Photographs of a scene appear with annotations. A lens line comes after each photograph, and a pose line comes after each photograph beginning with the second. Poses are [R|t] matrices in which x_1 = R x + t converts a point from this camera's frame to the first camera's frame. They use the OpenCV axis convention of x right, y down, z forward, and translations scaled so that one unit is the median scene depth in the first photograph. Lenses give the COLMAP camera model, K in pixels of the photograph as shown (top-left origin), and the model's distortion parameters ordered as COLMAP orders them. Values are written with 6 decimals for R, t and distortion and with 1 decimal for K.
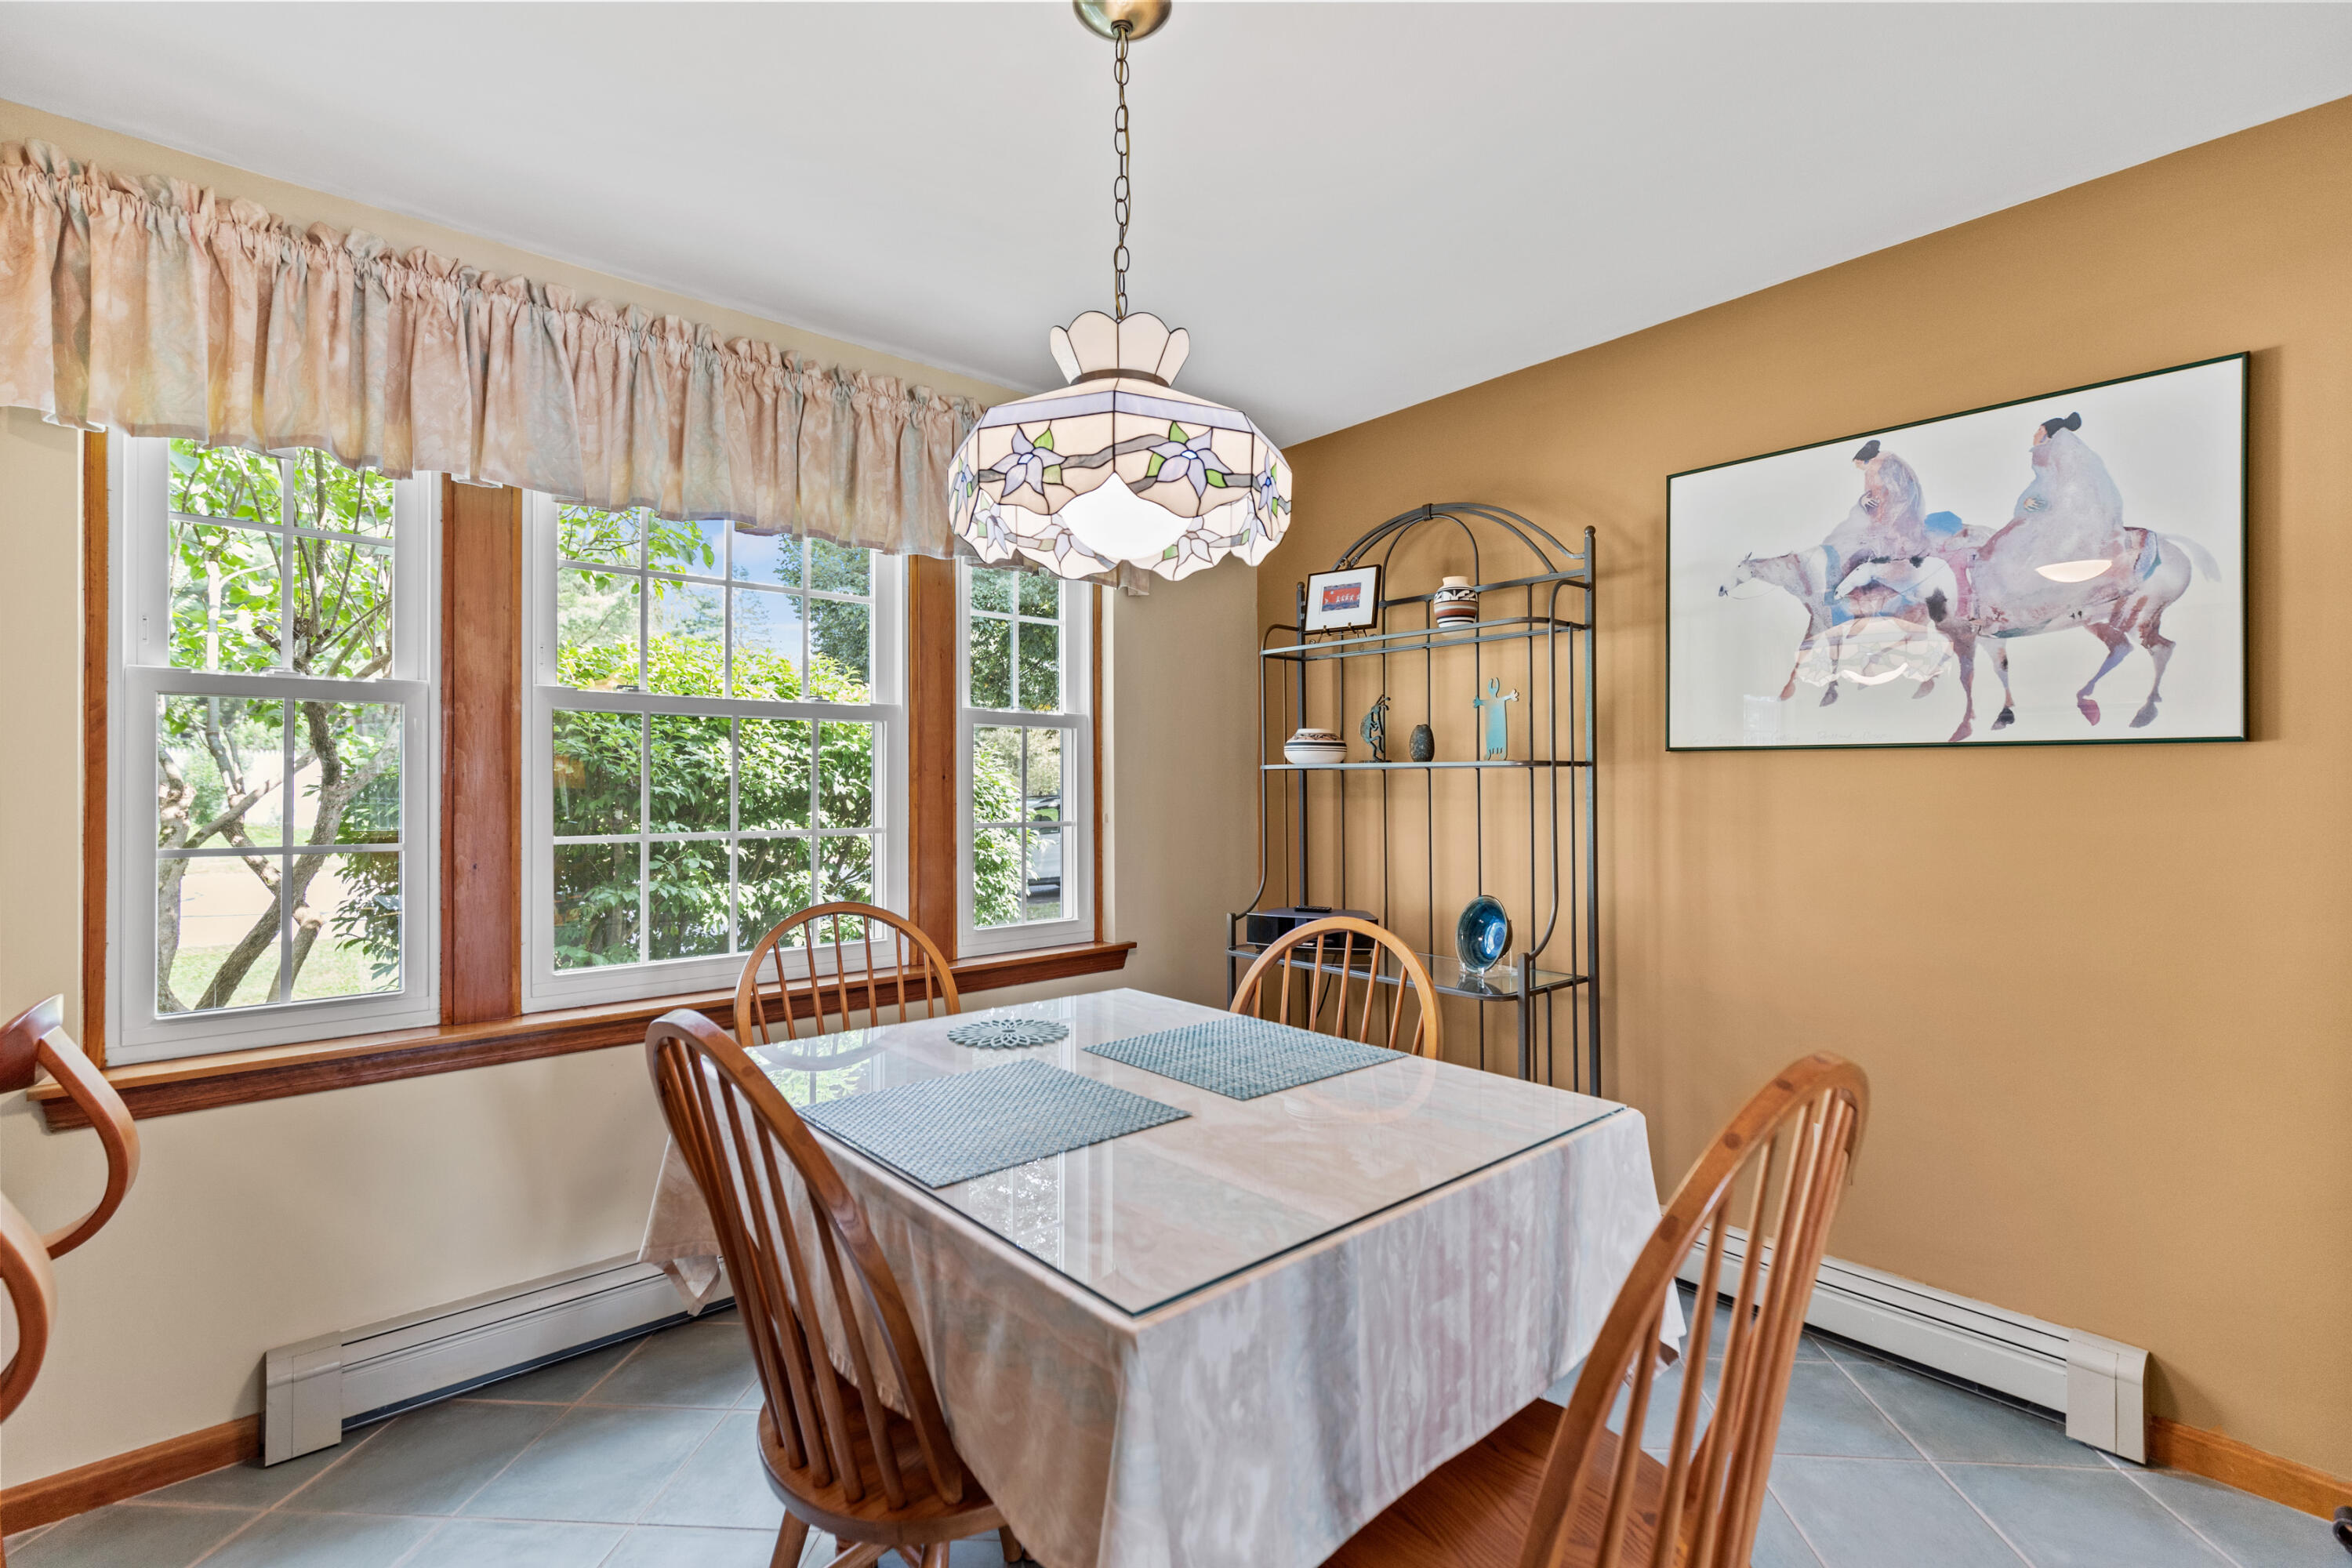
lens RADIAL K [[1063.2, 0, 1187.1], [0, 1063.2, 776.2], [0, 0, 1]] dist [0.010011, -0.004422]
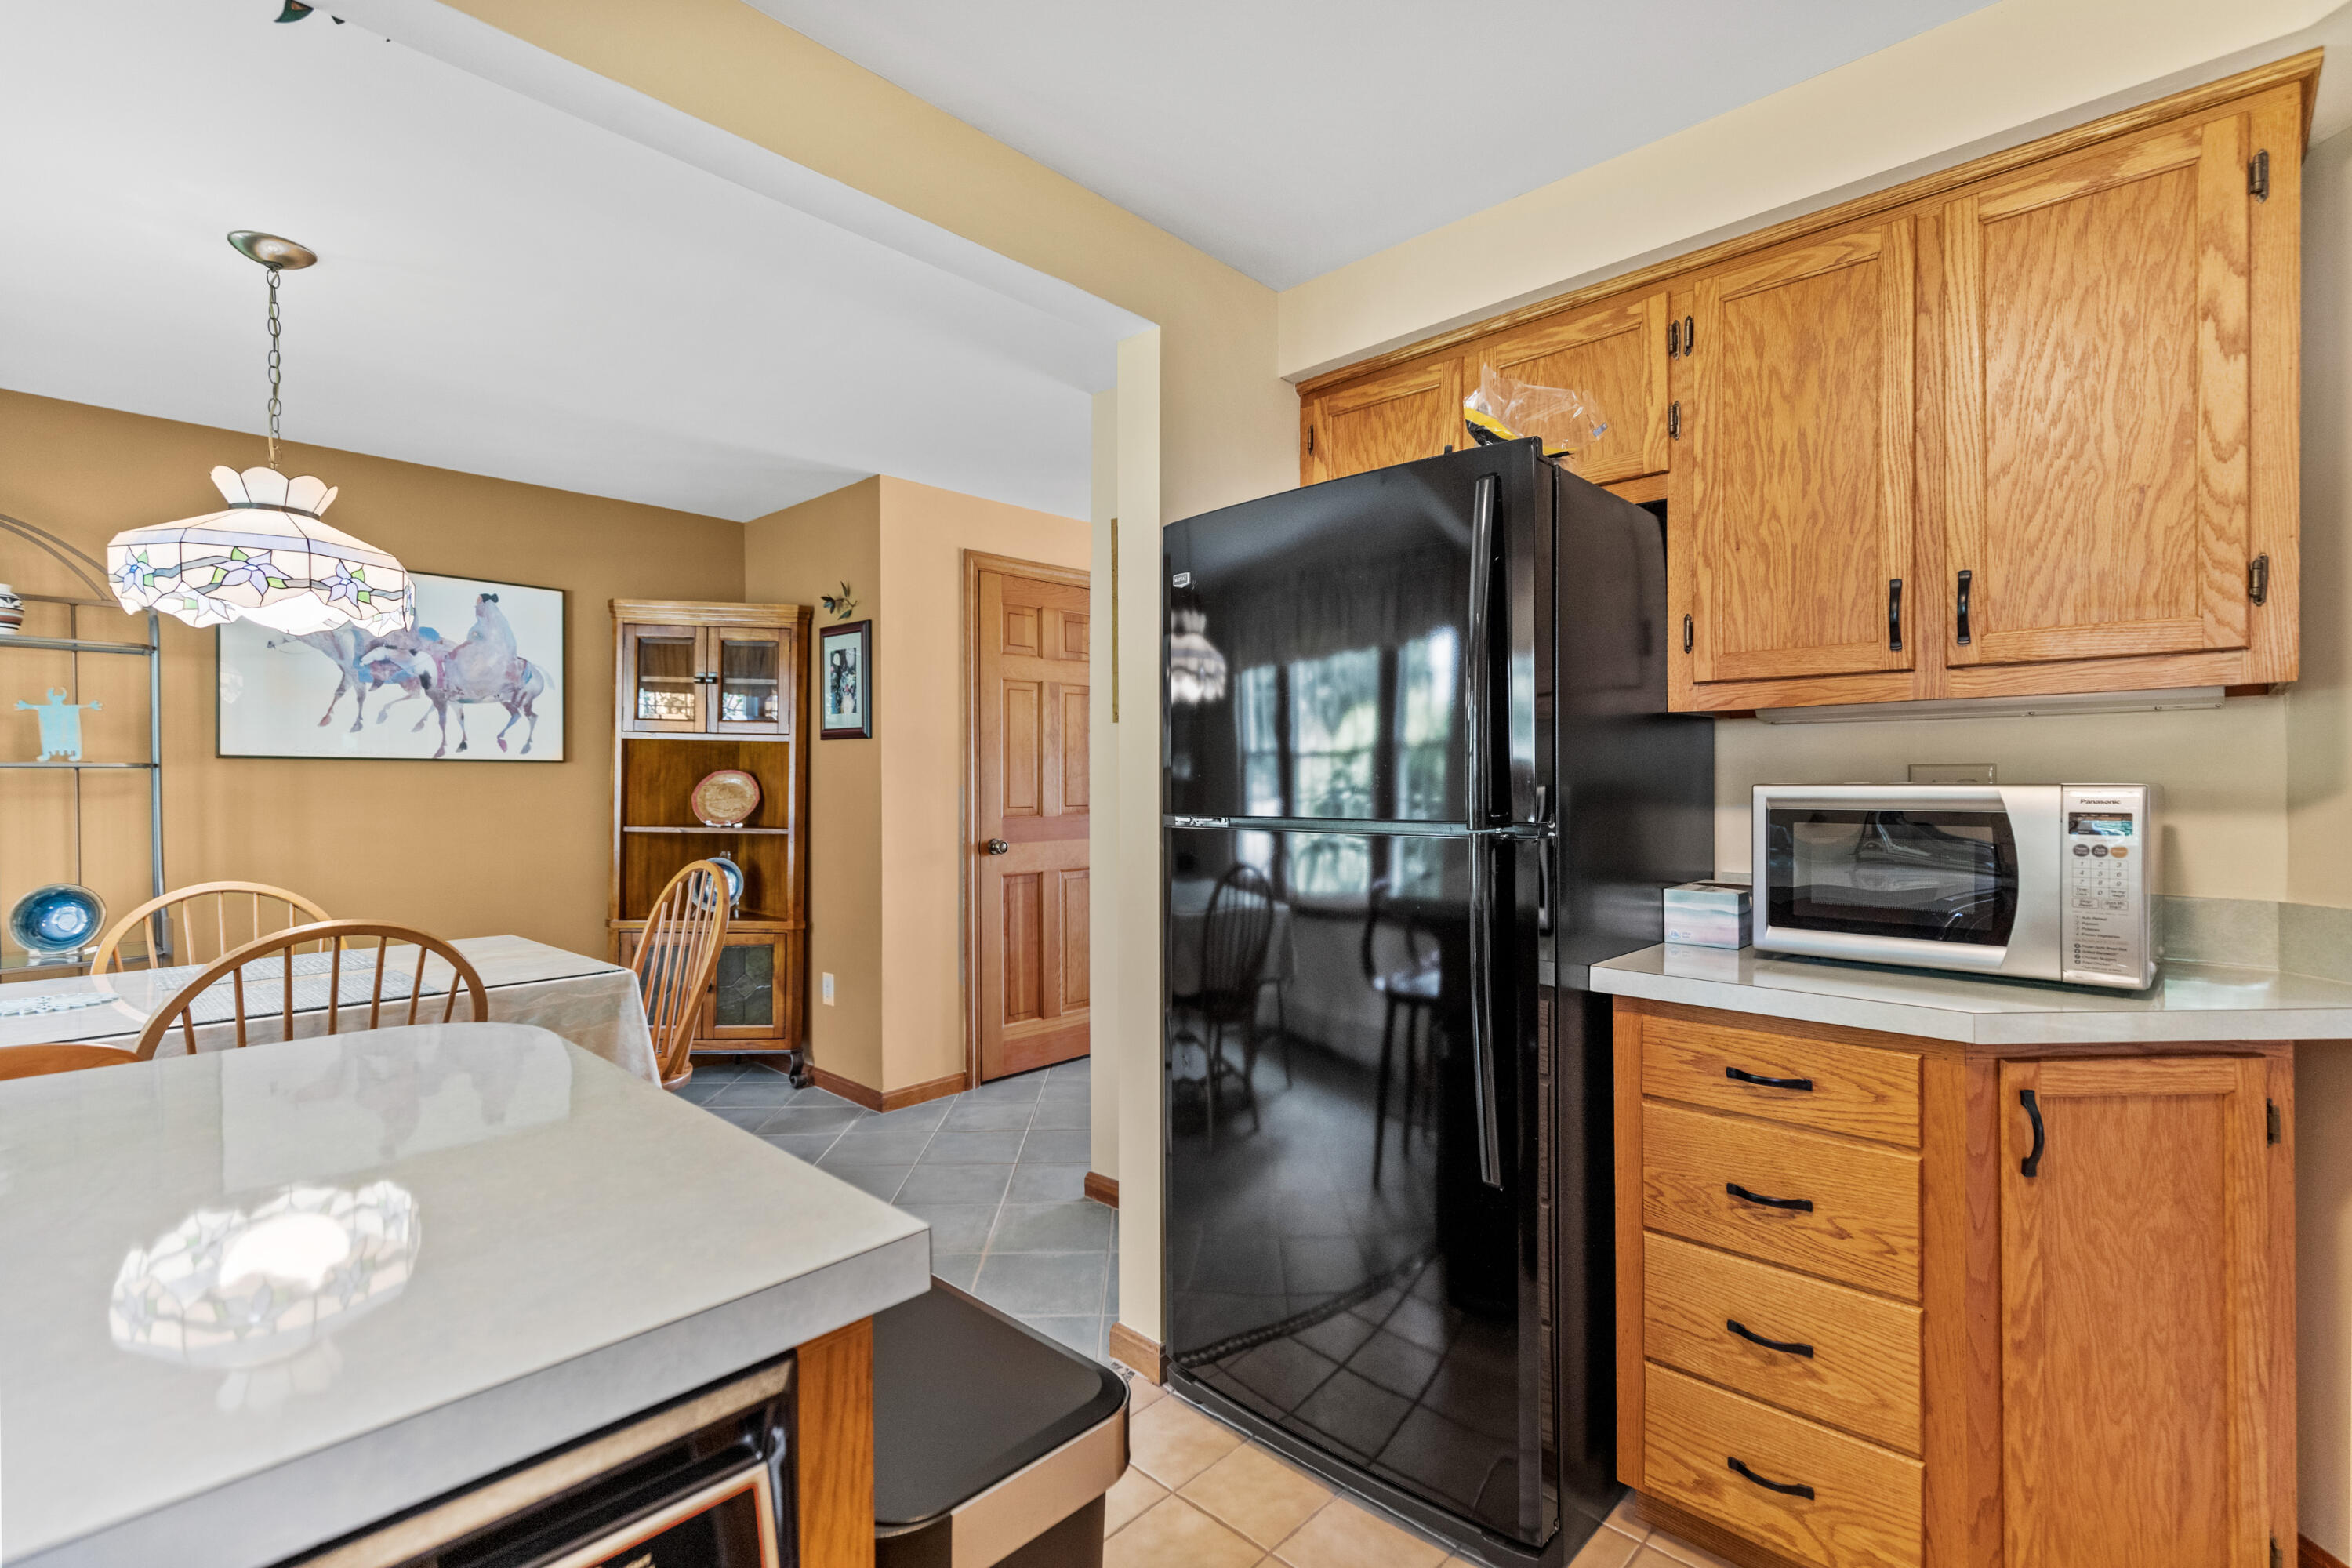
lens RADIAL K [[1063.2, 0, 1187.1], [0, 1063.2, 776.2], [0, 0, 1]] dist [0.010011, -0.004422]
pose [[-0.086255, 0.007062, 0.996248, -1.201660], [-0.003107, 0.999968, -0.007357, 0.007866], [-0.996268, -0.003730, -0.086230, -0.102777]]
